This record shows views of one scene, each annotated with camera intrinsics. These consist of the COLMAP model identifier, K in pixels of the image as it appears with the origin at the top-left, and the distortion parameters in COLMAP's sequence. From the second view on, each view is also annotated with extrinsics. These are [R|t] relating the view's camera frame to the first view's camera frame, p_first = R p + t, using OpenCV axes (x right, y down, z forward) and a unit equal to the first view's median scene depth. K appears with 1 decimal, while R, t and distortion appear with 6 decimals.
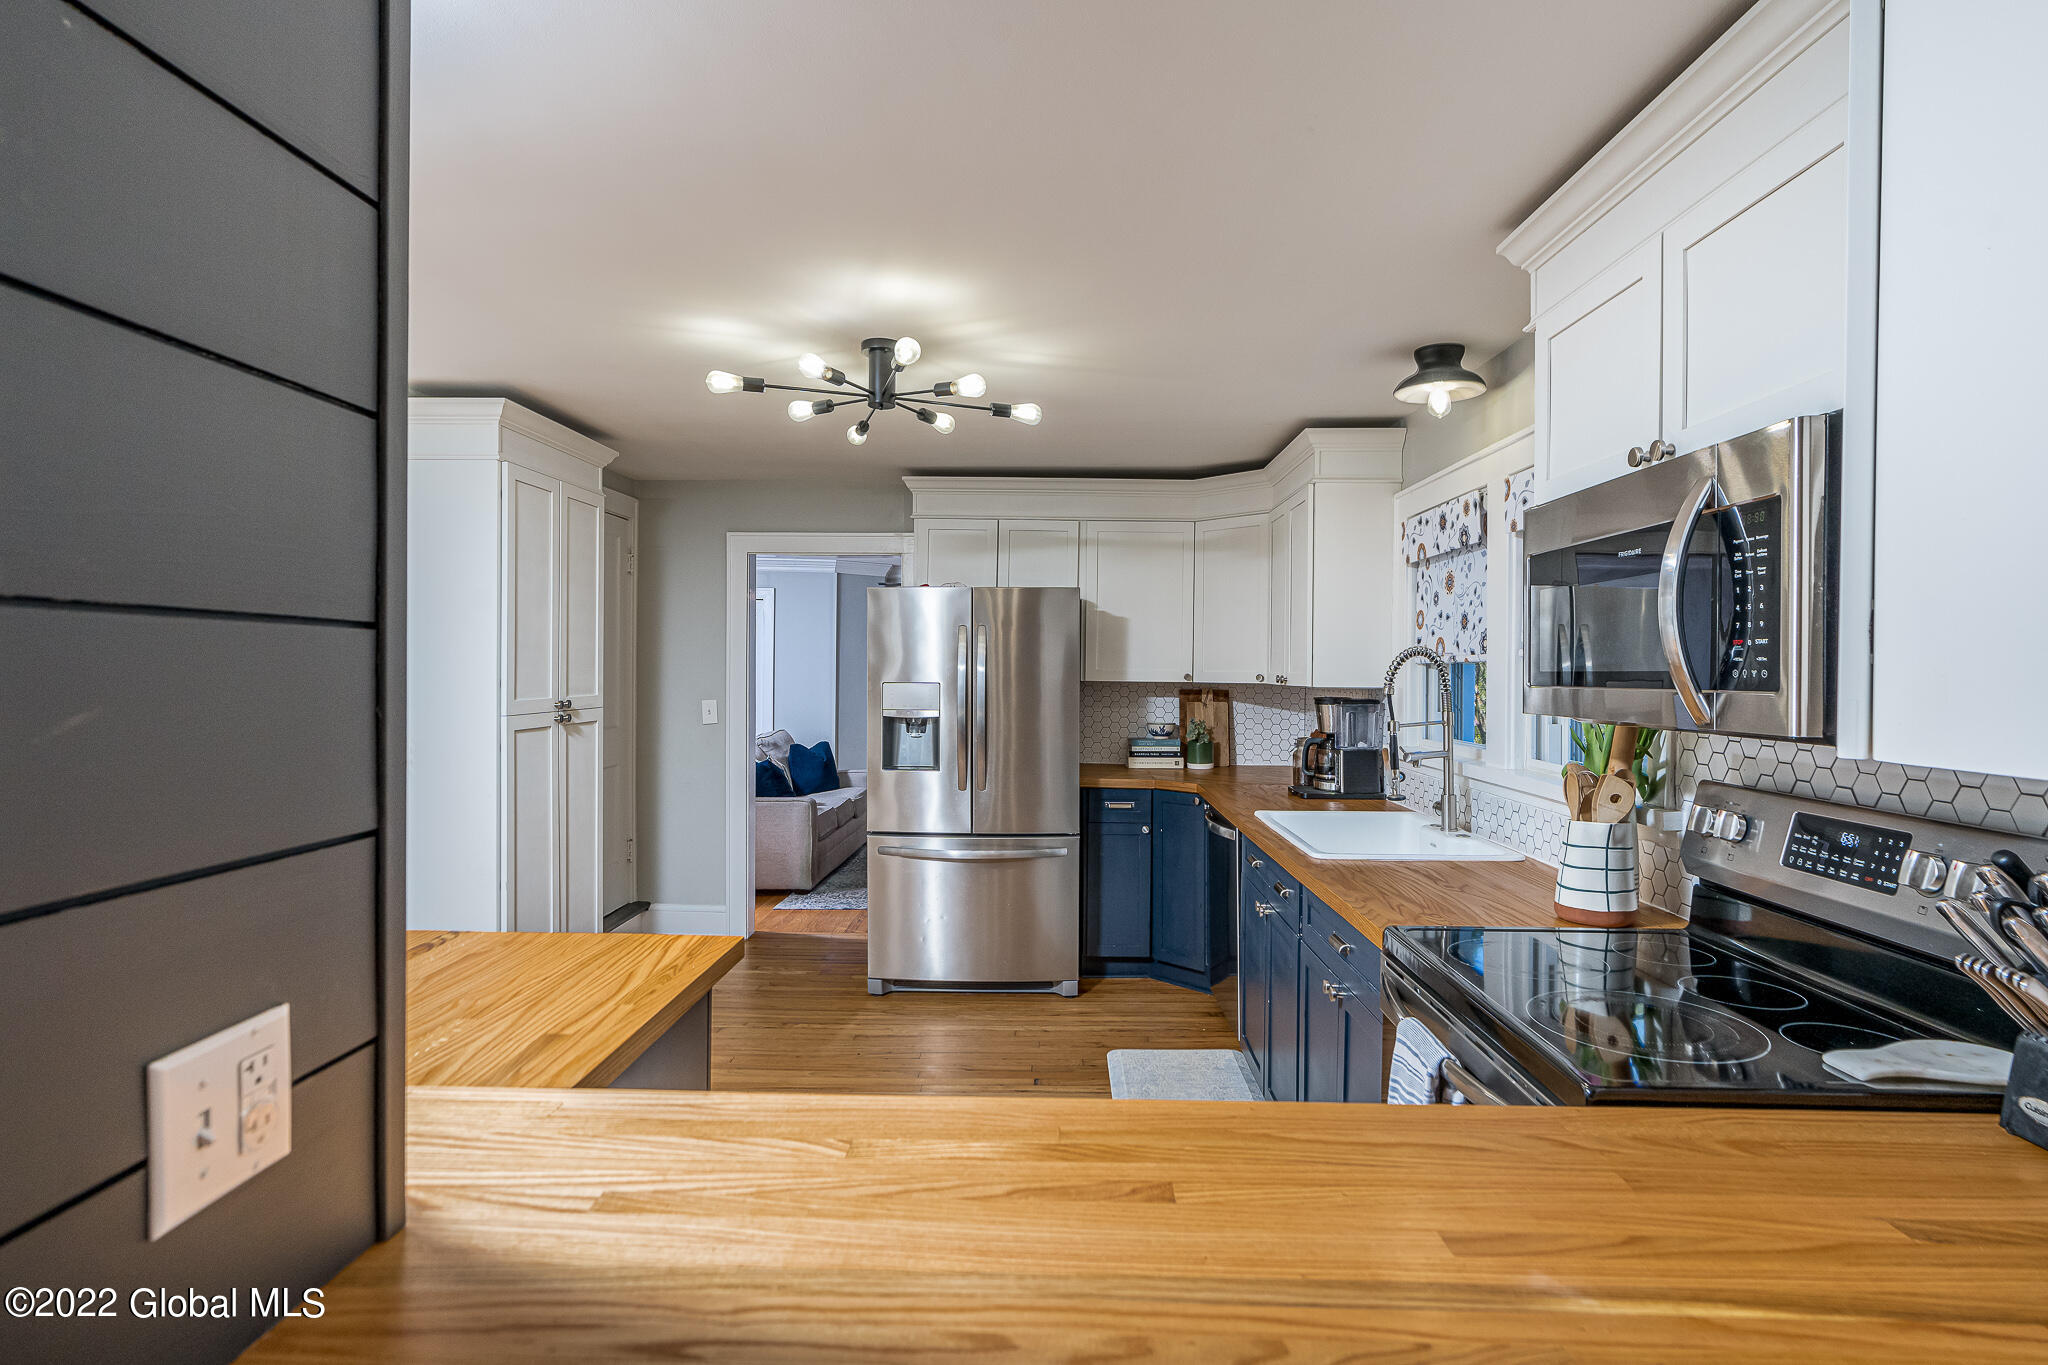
lens RADIAL K [[1004.5, 0, 1024.0], [0, 1004.5, 682.5], [0, 0, 1]] dist [0.001373, -0.000111]
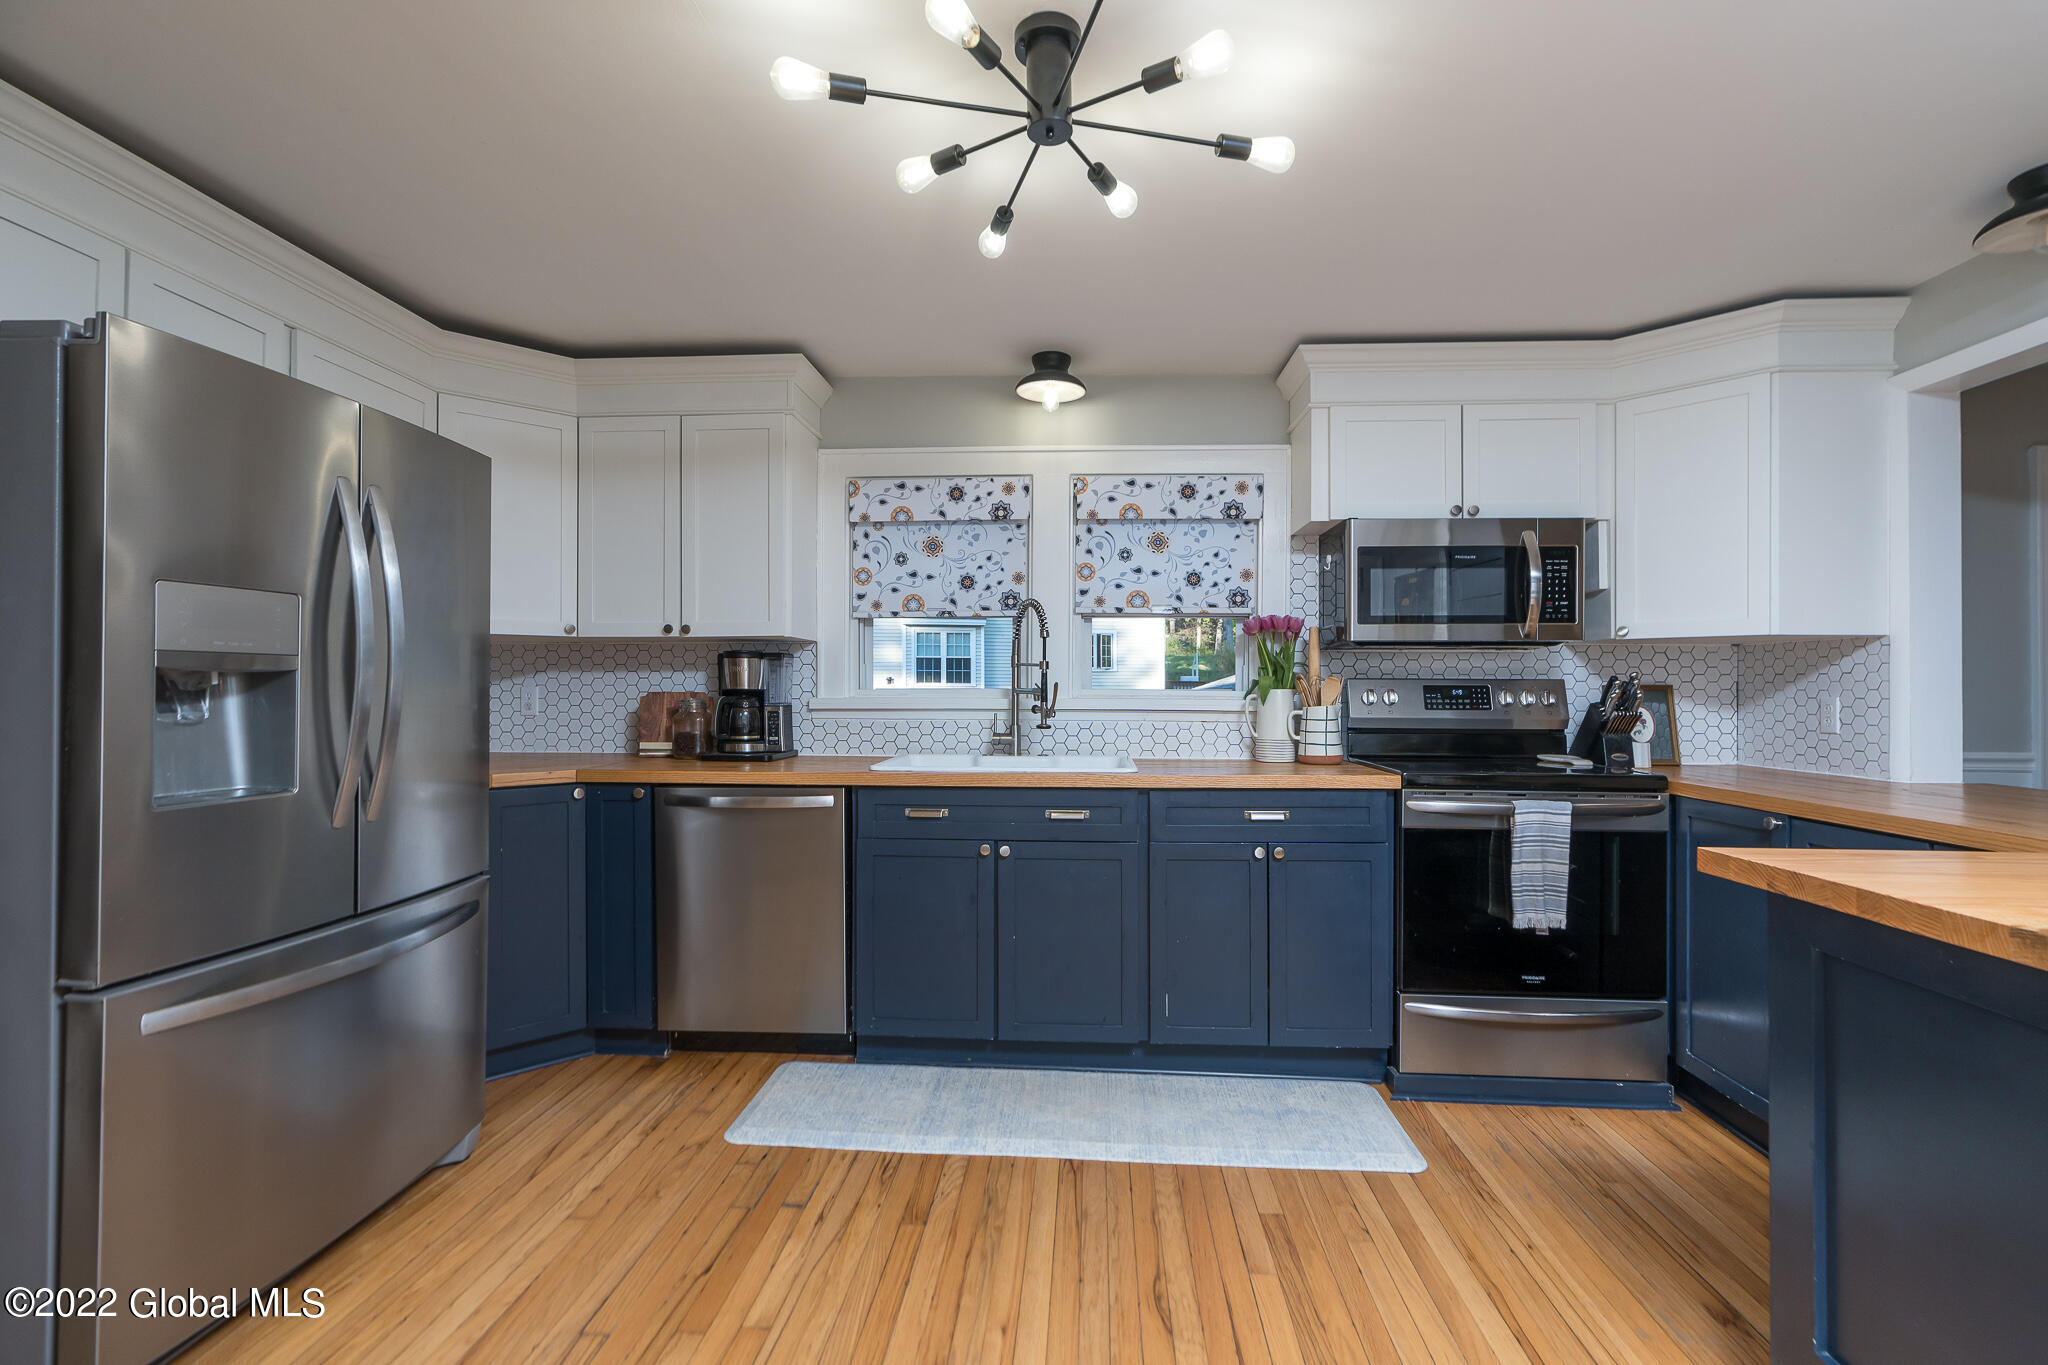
lens RADIAL K [[929.6, 0, 1025.0], [0, 929.6, 685.1], [0, 0, 1]] dist [-0.001387, 0.000963]
pose [[0.048555, -0.005900, 0.998803, -0.481588], [0.009439, 0.999941, 0.005448, 0.040590], [-0.998776, 0.009163, 0.048608, 0.656790]]
